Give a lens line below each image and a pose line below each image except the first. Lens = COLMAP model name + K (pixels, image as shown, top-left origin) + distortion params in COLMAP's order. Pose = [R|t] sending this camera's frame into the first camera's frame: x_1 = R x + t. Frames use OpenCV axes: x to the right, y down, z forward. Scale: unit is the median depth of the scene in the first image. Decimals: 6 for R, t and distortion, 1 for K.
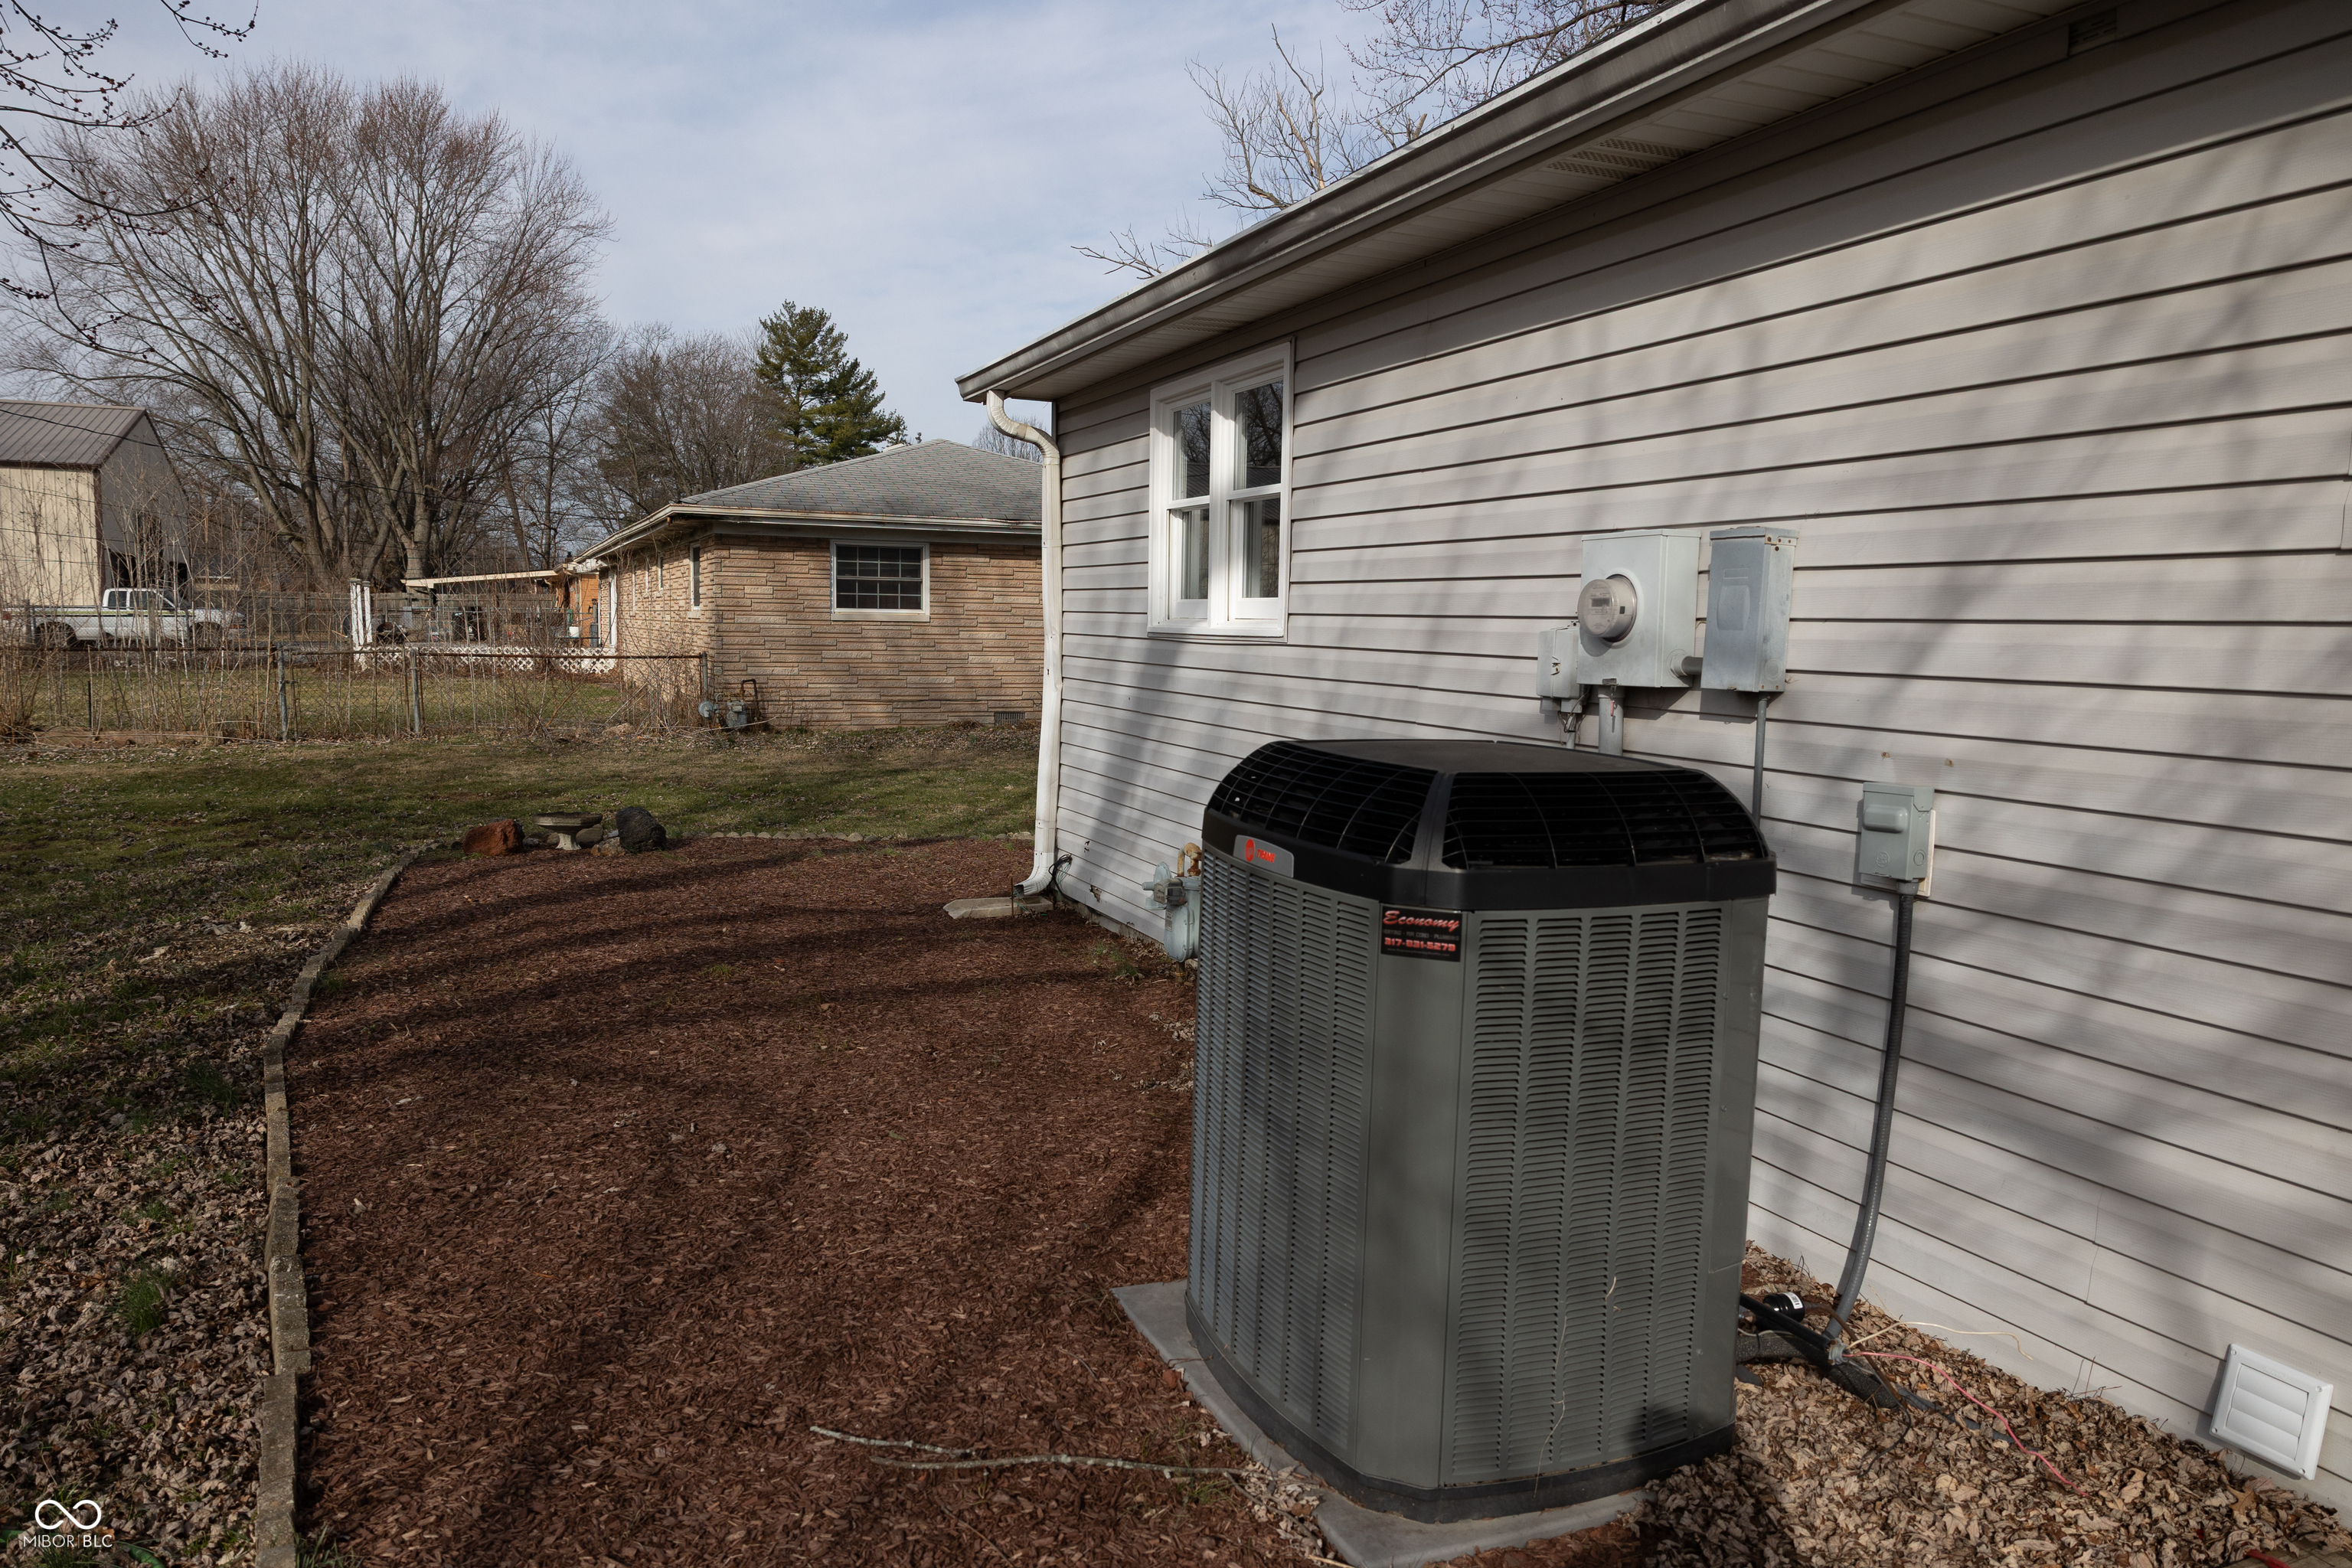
lens RADIAL K [[1582.5, 0, 1176.0], [0, 1582.5, 784.0], [0, 0, 1]] dist [-0.002595, -0.001130]
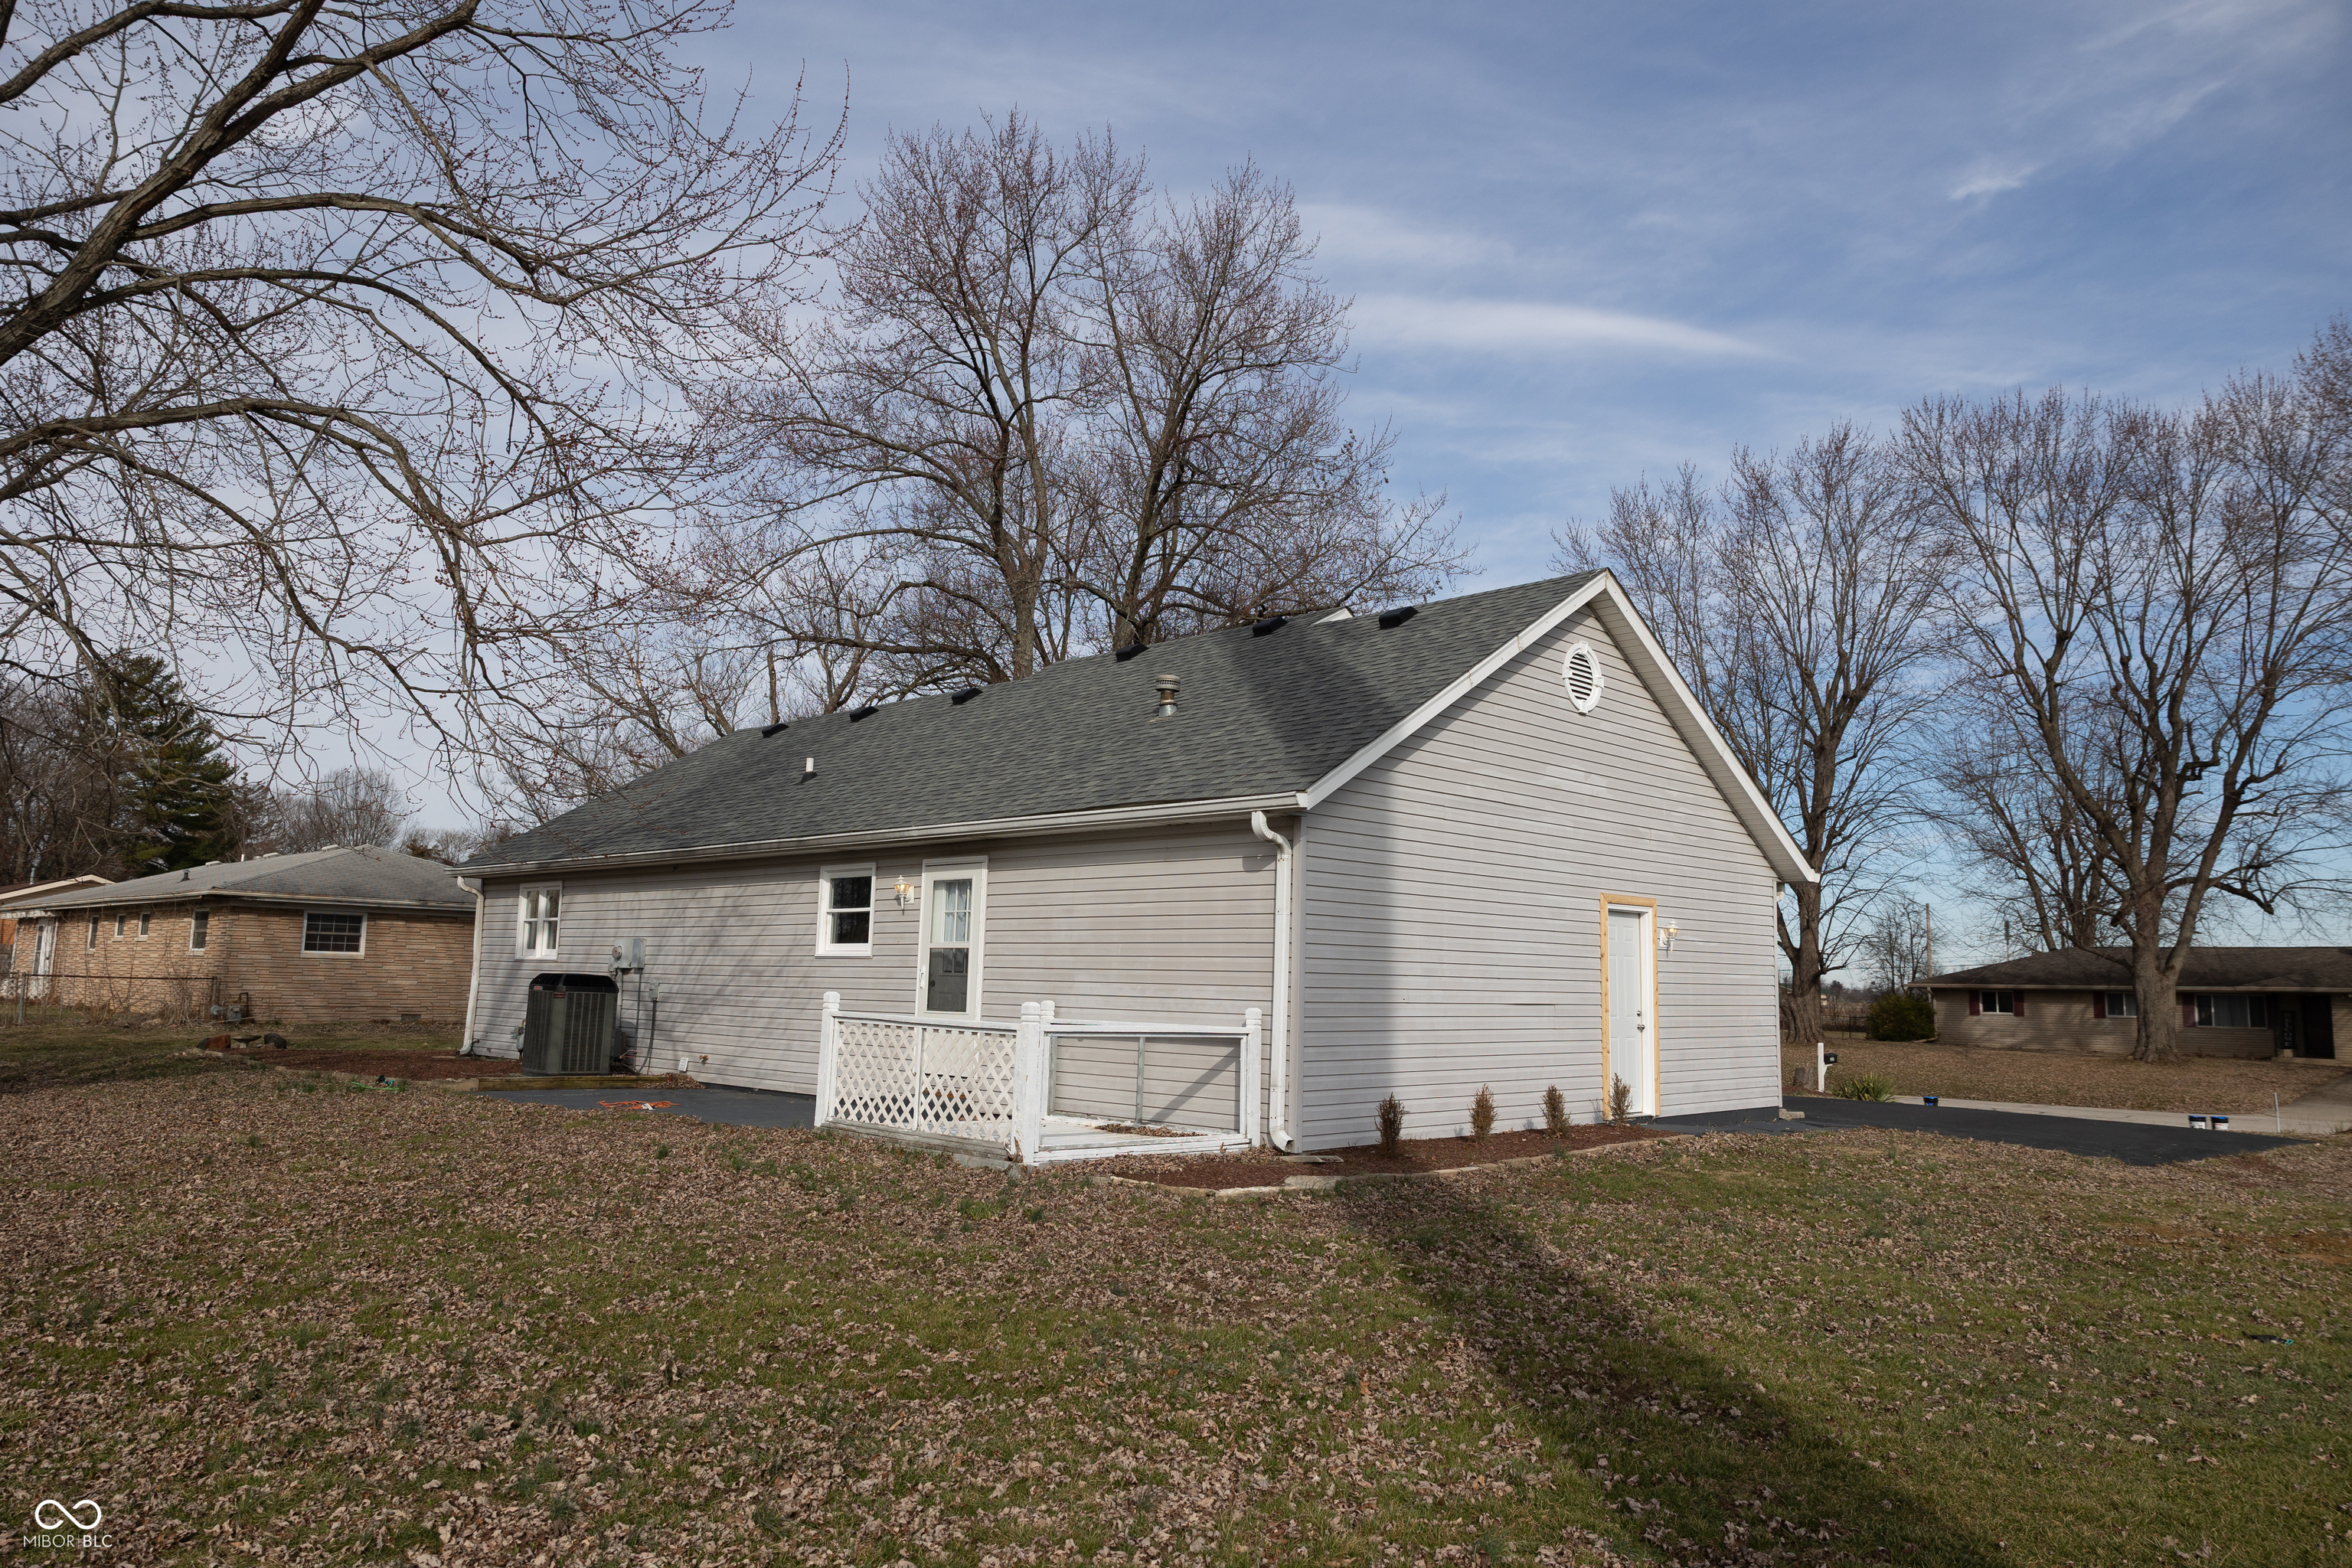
lens RADIAL K [[1582.5, 0, 1176.0], [0, 1582.5, 784.0], [0, 0, 1]] dist [-0.002595, -0.001130]
pose [[0.924040, 0.052682, 0.378649, -0.004219], [0.031723, 0.976477, -0.213275, 0.105114], [-0.380978, 0.209086, 0.900632, -0.914137]]
